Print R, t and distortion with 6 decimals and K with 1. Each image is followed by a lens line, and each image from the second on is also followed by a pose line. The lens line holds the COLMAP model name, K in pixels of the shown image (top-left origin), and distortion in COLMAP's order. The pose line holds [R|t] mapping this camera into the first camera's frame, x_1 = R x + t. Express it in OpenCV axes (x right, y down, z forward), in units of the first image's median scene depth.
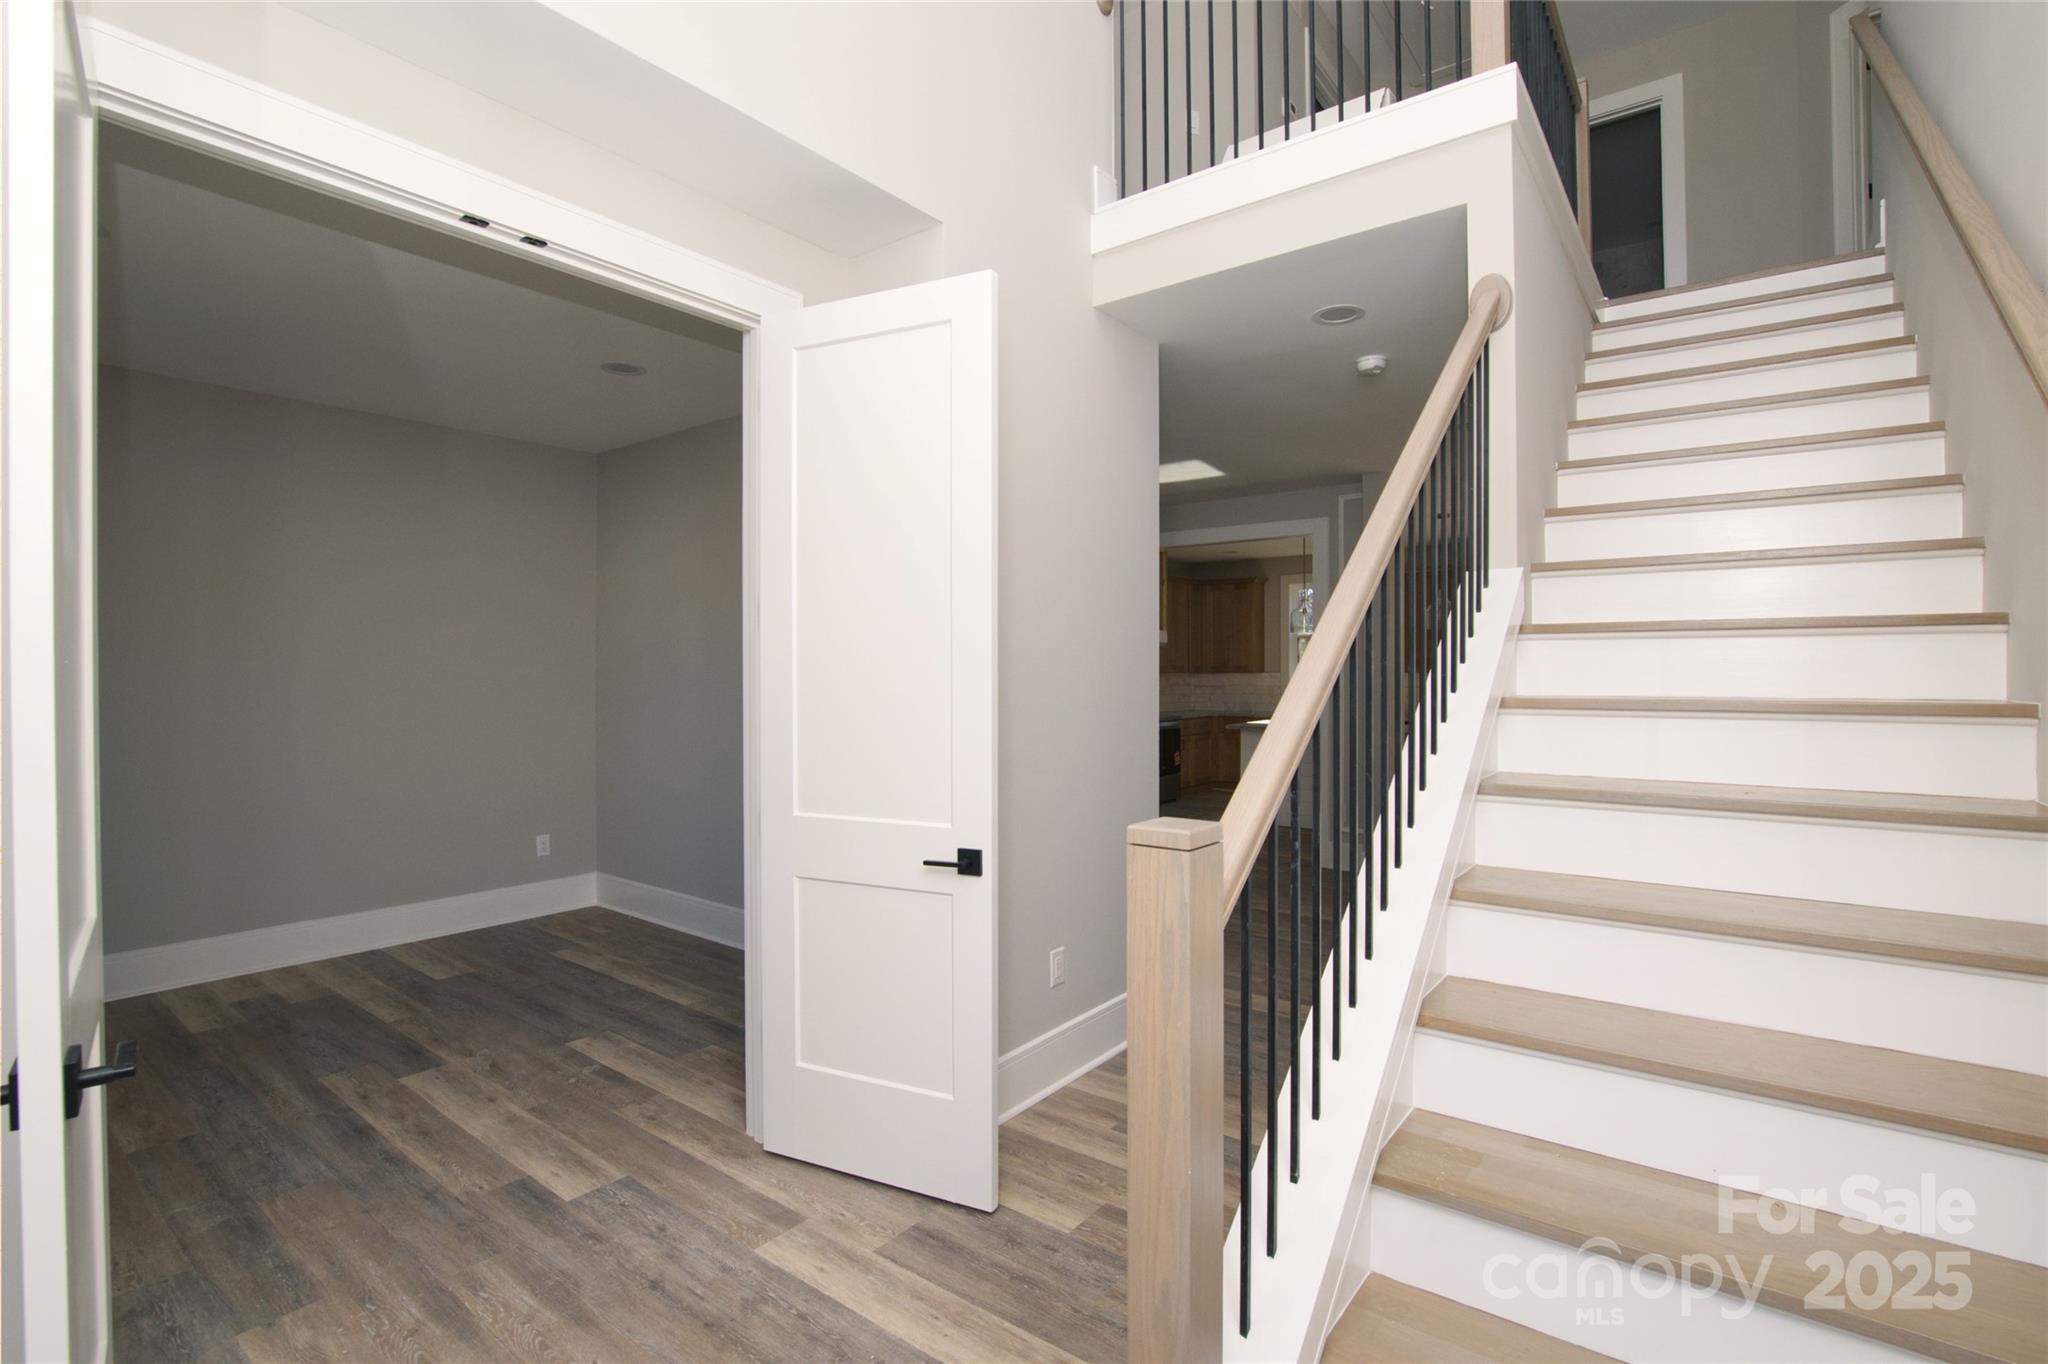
lens RADIAL K [[952.2, 0, 1015.4], [0, 952.2, 679.6], [0, 0, 1]] dist [-0.024436, 0.001092]
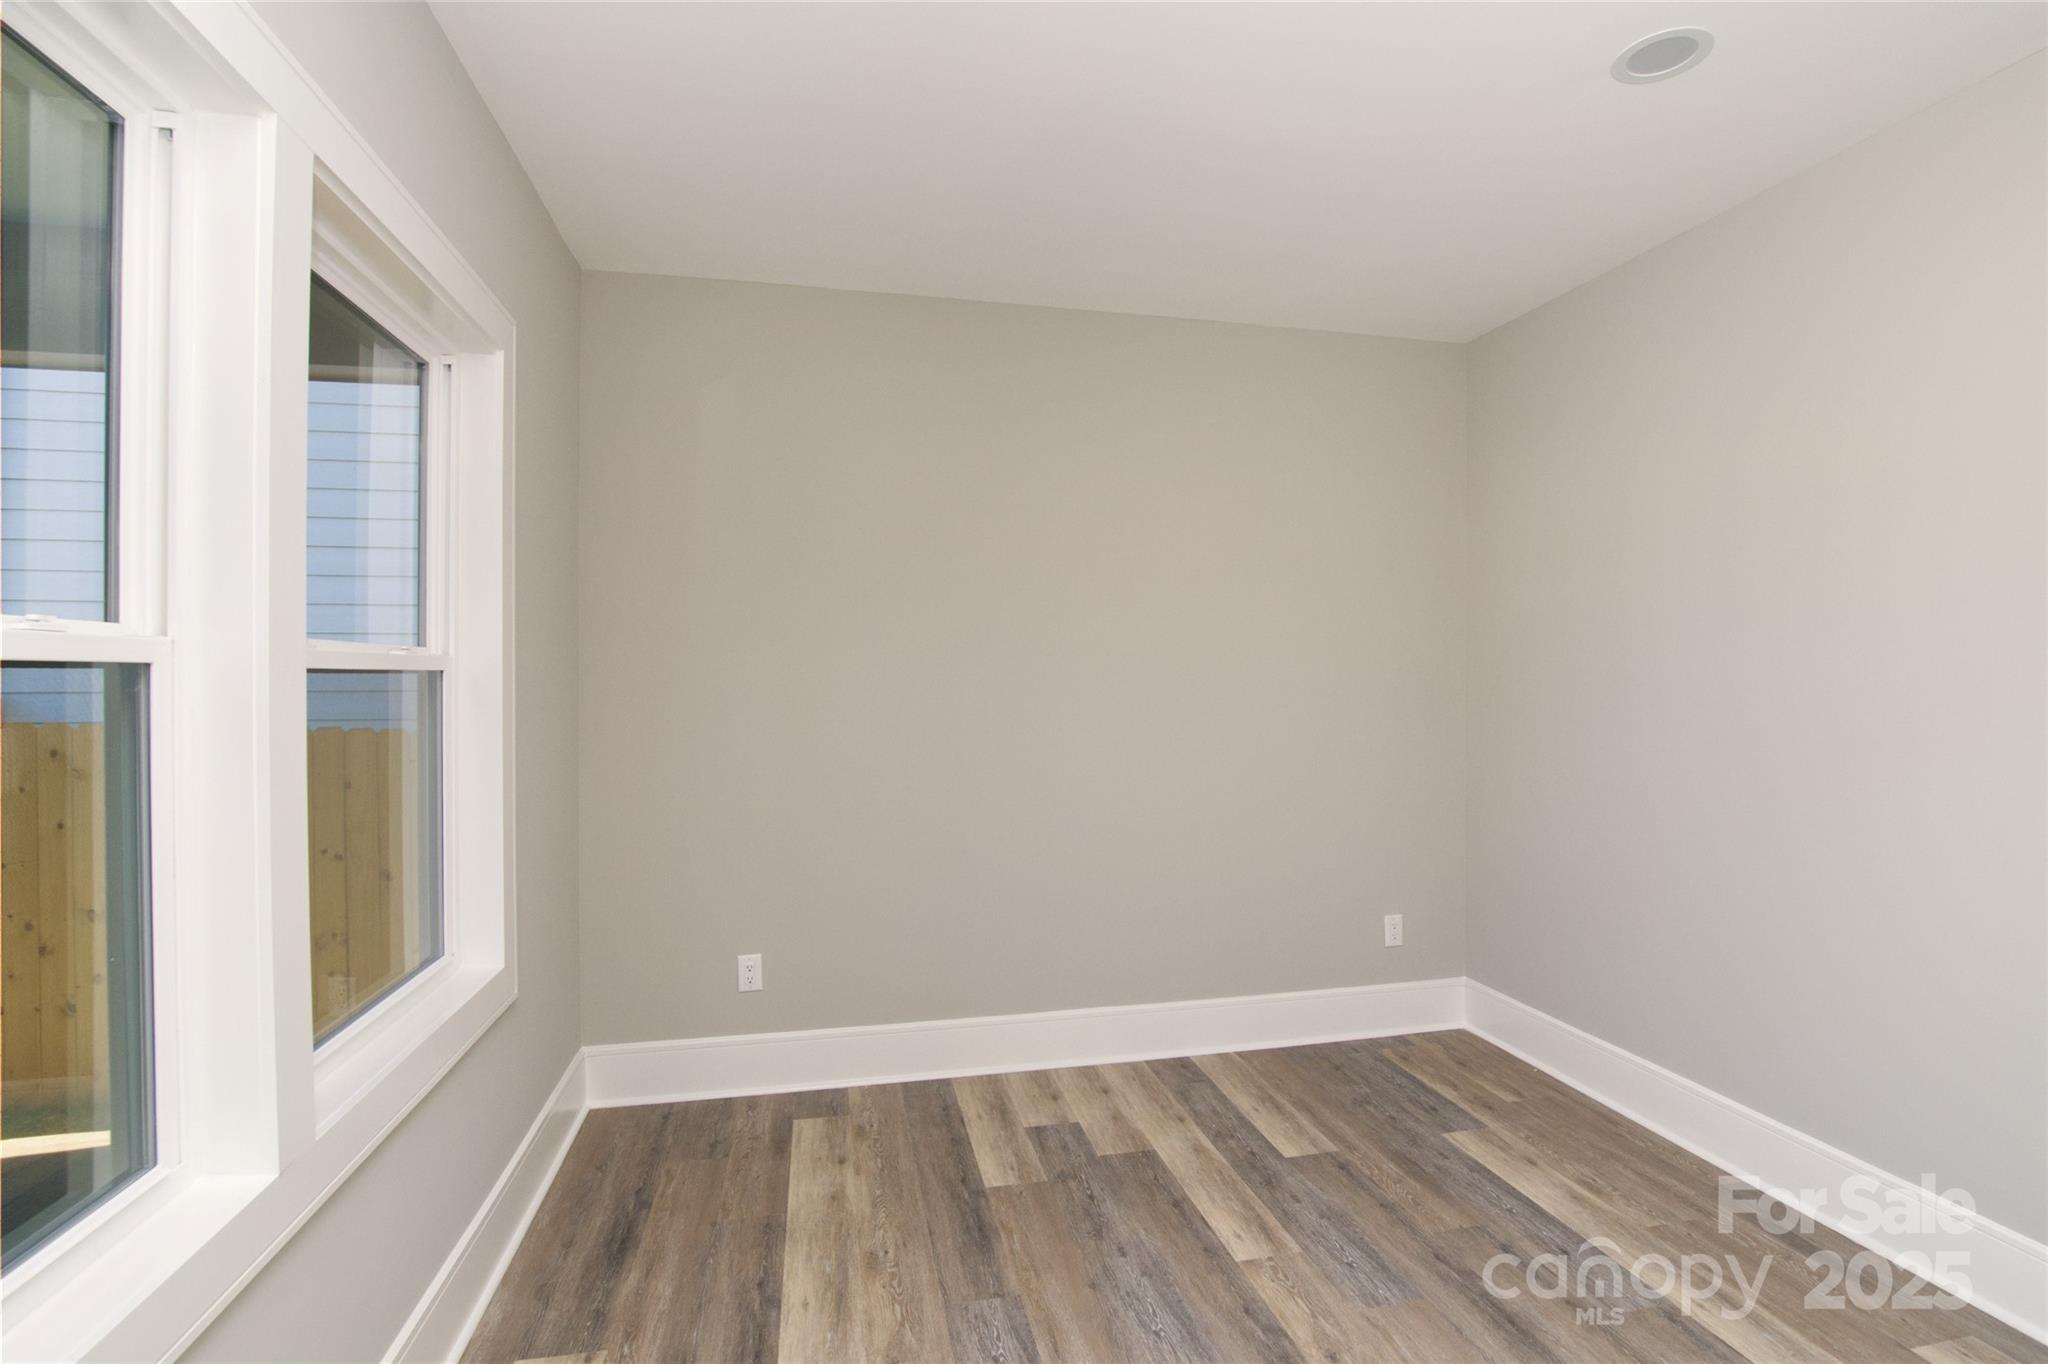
lens RADIAL K [[952.2, 0, 1024.2], [0, 952.2, 682.1], [0, 0, 1]] dist [-0.024436, 0.001092]
pose [[0.767478, 0.002357, -0.641071, -0.346385], [-0.004193, 0.999990, -0.001344, 0.001102], [0.641062, 0.003720, 0.767480, 0.403360]]
